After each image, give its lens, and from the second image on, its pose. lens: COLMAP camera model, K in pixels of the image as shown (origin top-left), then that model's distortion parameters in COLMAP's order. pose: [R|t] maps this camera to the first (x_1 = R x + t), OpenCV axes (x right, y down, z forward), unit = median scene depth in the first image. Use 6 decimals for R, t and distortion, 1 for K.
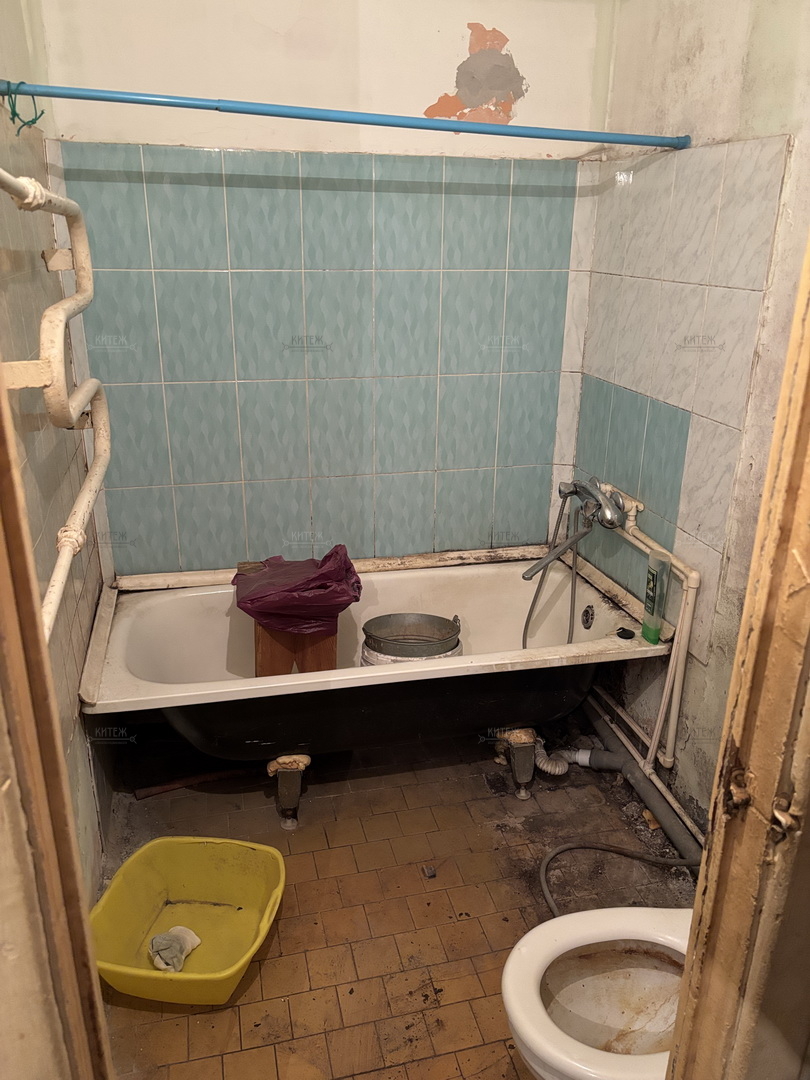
lens RADIAL K [[813.1, 0, 404.6], [0, 813.1, 537.6], [0, 0, 1]] dist [0.033735, -0.026637]
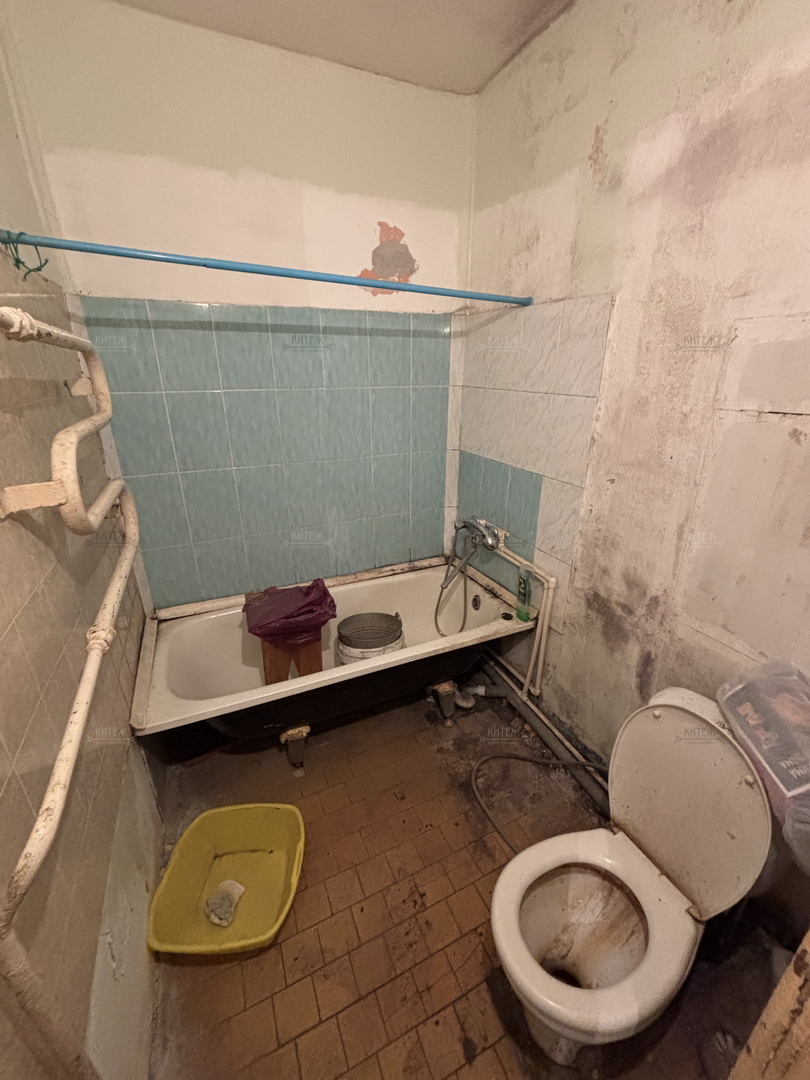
lens RADIAL K [[434.3, 0, 404.9], [0, 434.3, 534.9], [0, 0, 1]] dist [-0.002063, 0.000471]
pose [[0.981872, -0.079718, 0.171968, -0.056915], [0.076938, 0.996776, 0.022780, -0.076327], [-0.173230, -0.009137, 0.984839, 0.218732]]
